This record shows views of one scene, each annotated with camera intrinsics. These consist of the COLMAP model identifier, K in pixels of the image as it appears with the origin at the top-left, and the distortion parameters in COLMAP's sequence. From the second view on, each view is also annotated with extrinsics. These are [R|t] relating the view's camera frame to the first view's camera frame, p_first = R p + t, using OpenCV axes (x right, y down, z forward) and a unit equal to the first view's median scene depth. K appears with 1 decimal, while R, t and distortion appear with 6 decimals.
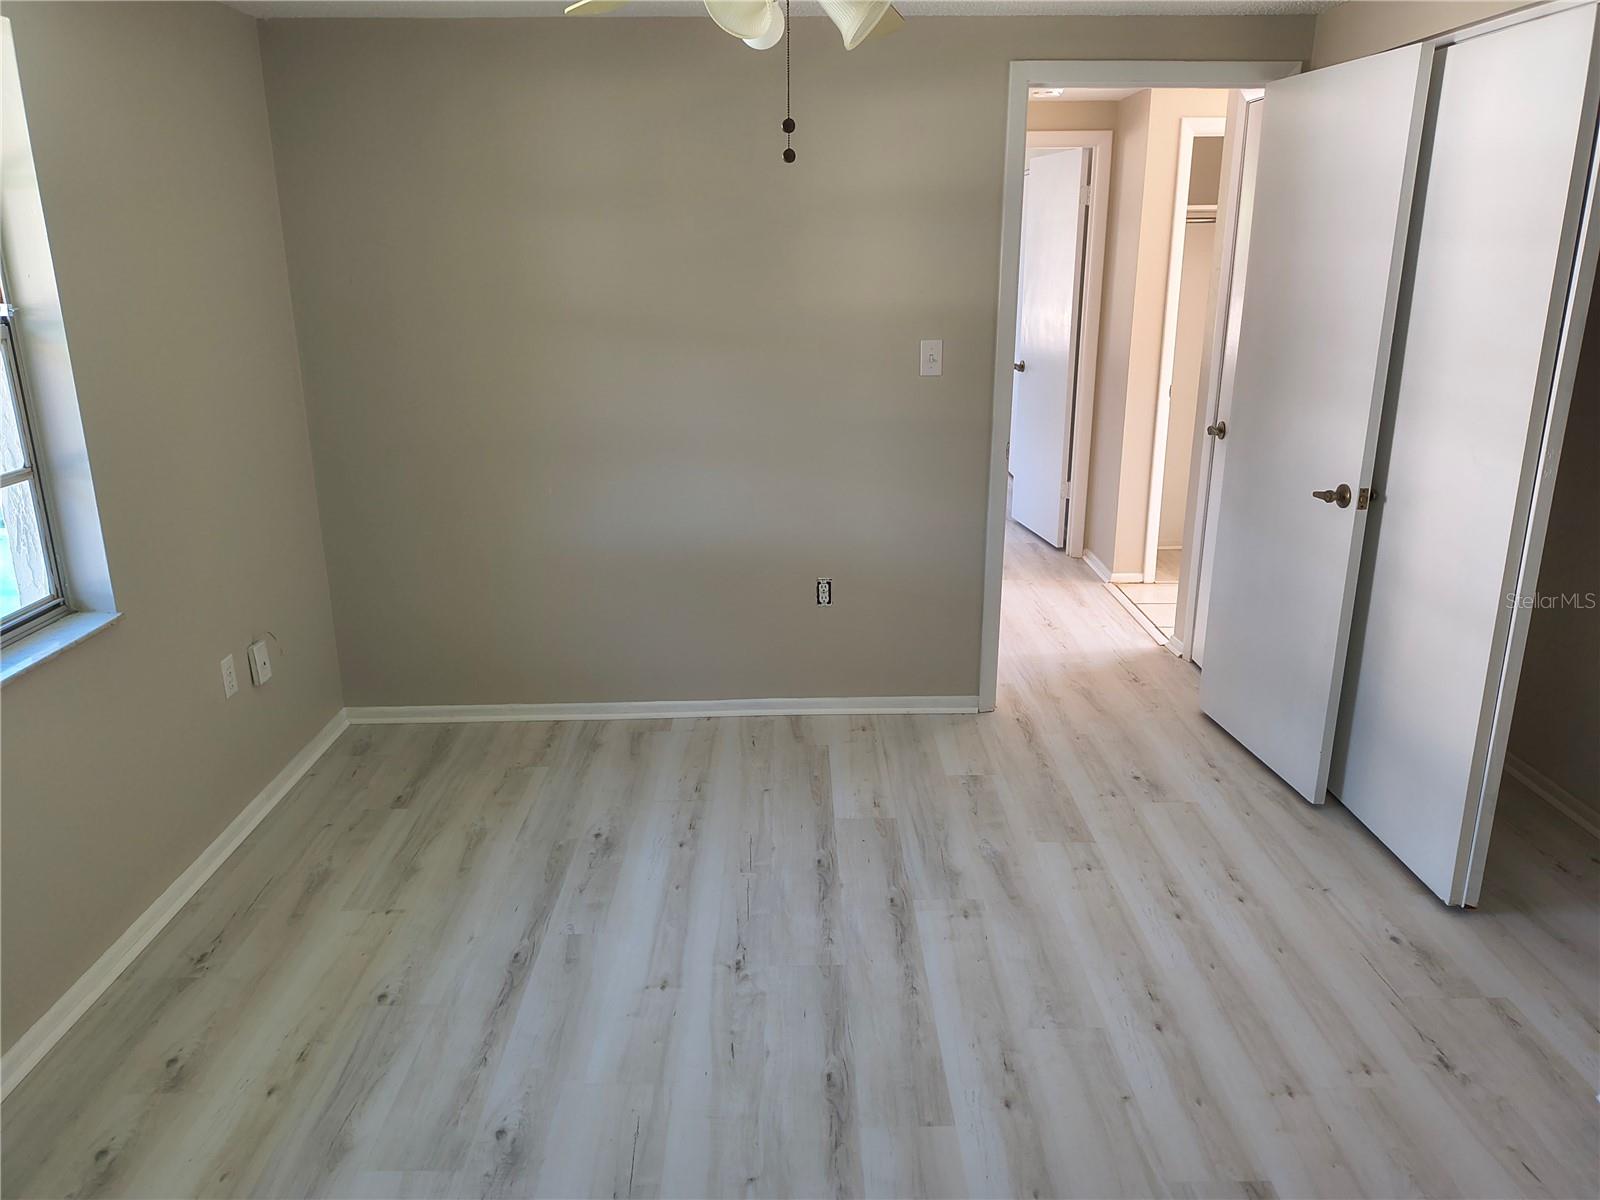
lens RADIAL K [[1172.4, 0, 802.9], [0, 1172.4, 595.9], [0, 0, 1]] dist [0.049916, -0.051942]
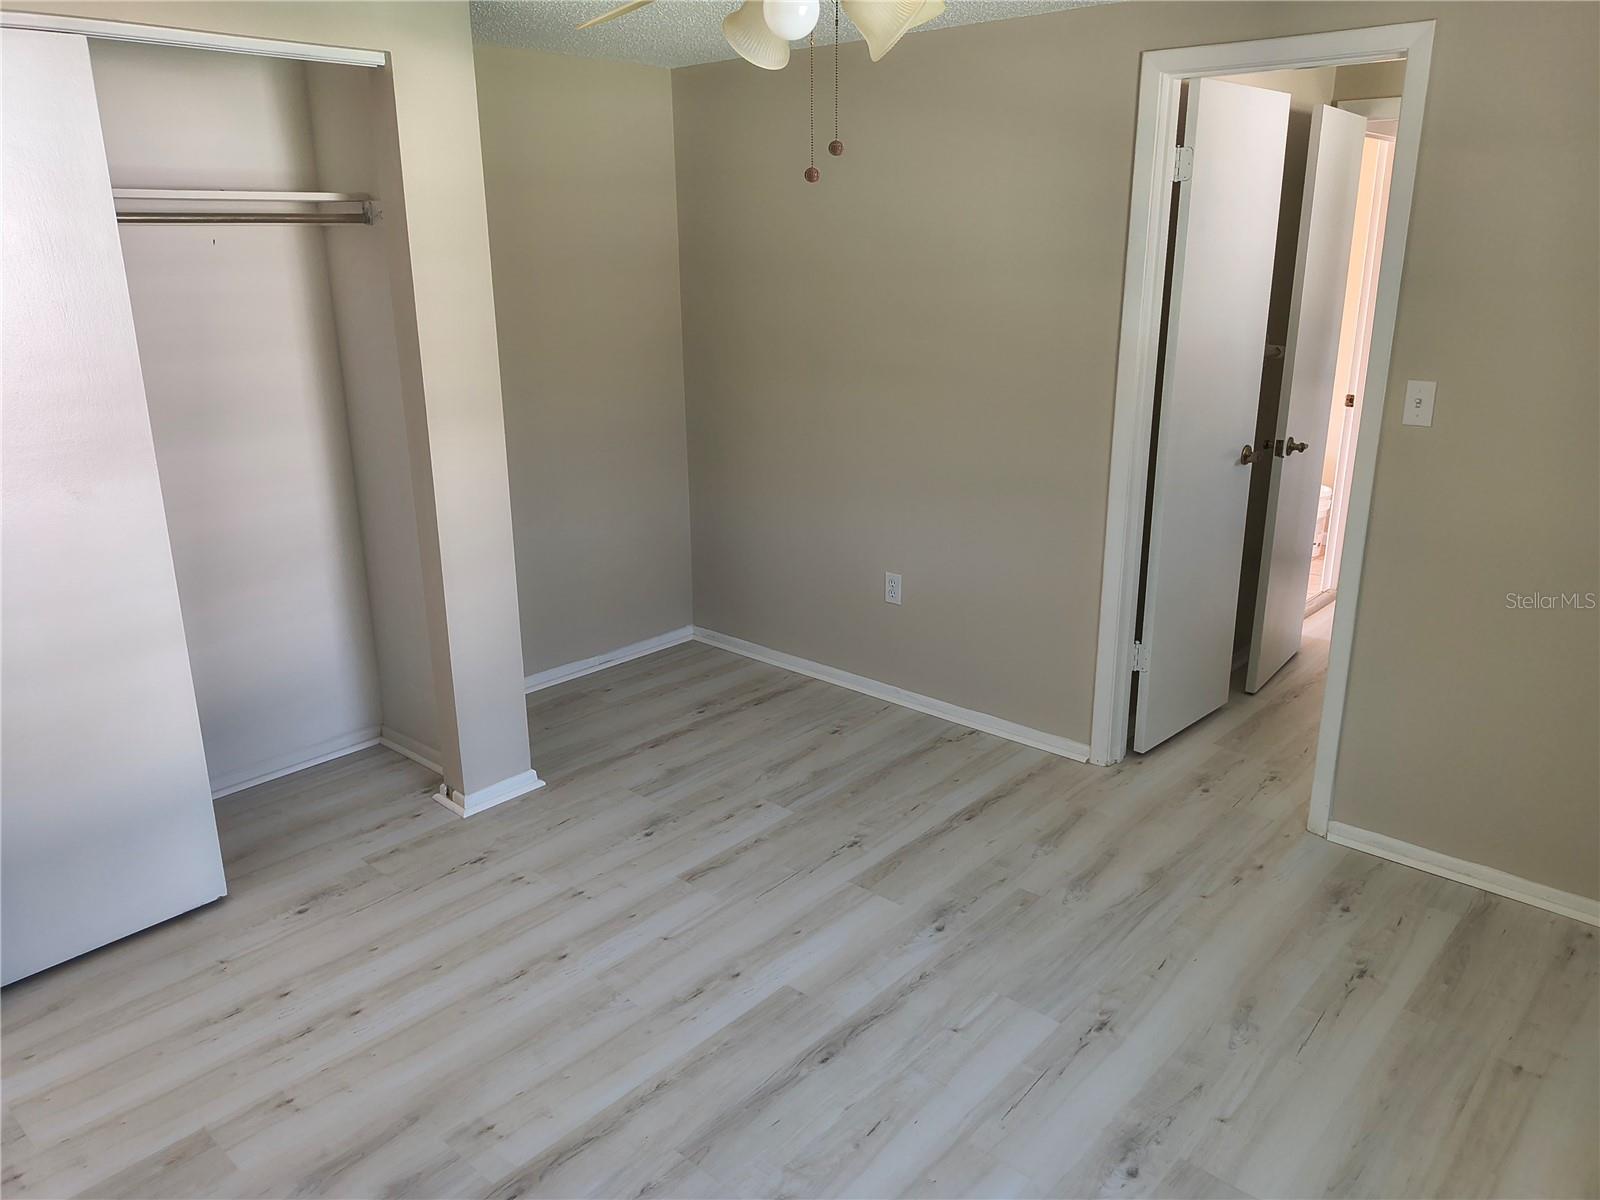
lens RADIAL K [[1172.4, 0, 797.2], [0, 1172.4, 597.6], [0, 0, 1]] dist [0.049916, -0.051942]
pose [[-0.737350, -0.194113, 0.647021, -0.531023], [0.199681, 0.852388, 0.483283, -0.430863], [-0.645324, 0.485547, -0.589747, 1.368401]]
